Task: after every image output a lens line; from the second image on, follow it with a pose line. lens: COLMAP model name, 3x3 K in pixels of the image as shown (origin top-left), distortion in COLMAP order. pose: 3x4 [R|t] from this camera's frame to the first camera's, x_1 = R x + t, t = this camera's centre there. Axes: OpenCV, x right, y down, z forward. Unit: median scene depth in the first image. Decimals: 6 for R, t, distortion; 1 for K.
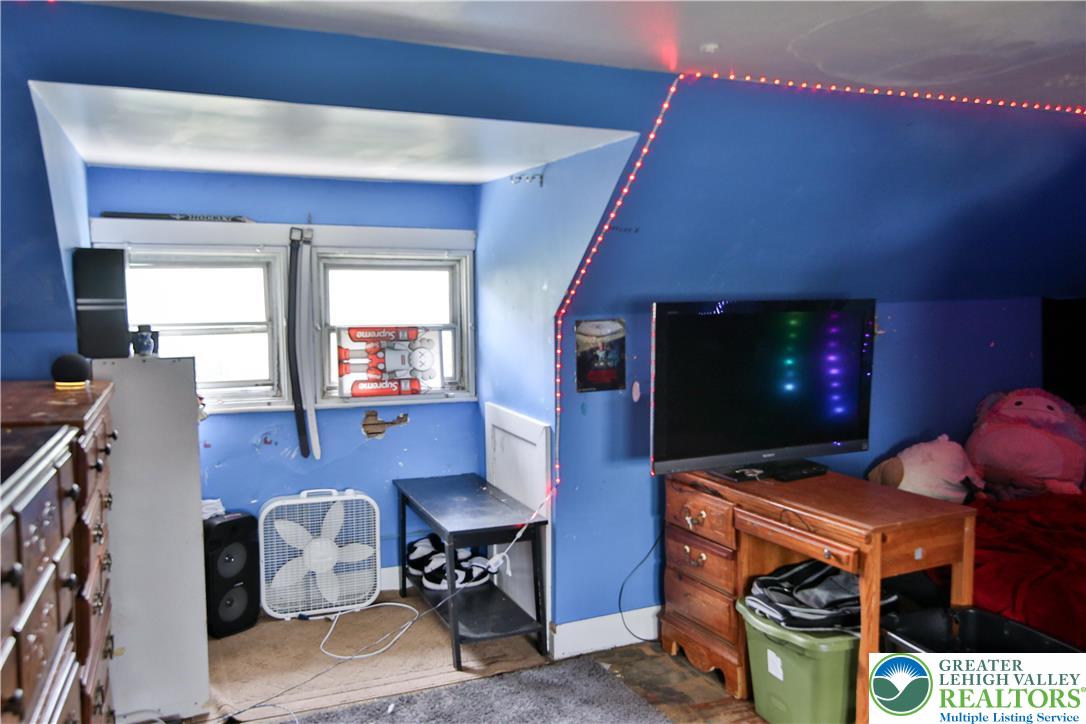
lens RADIAL K [[889.9, 0, 542.2], [0, 889.9, 362.1], [0, 0, 1]] dist [0.003679, -0.000082]
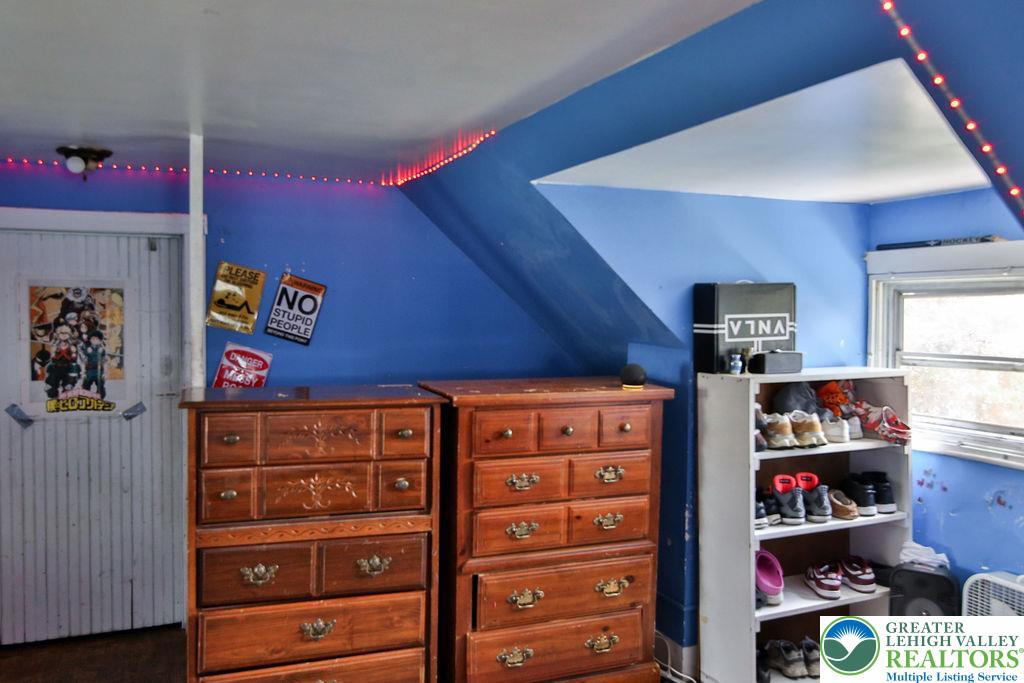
lens RADIAL K [[839.1, 0, 510.2], [0, 839.1, 342.0], [0, 0, 1]] dist [0.003679, -0.000082]
pose [[-0.019055, 0.032747, -0.999282, 0.493632], [-0.091754, 0.995189, 0.034363, -0.045531], [0.995599, 0.092343, -0.015959, 0.558040]]
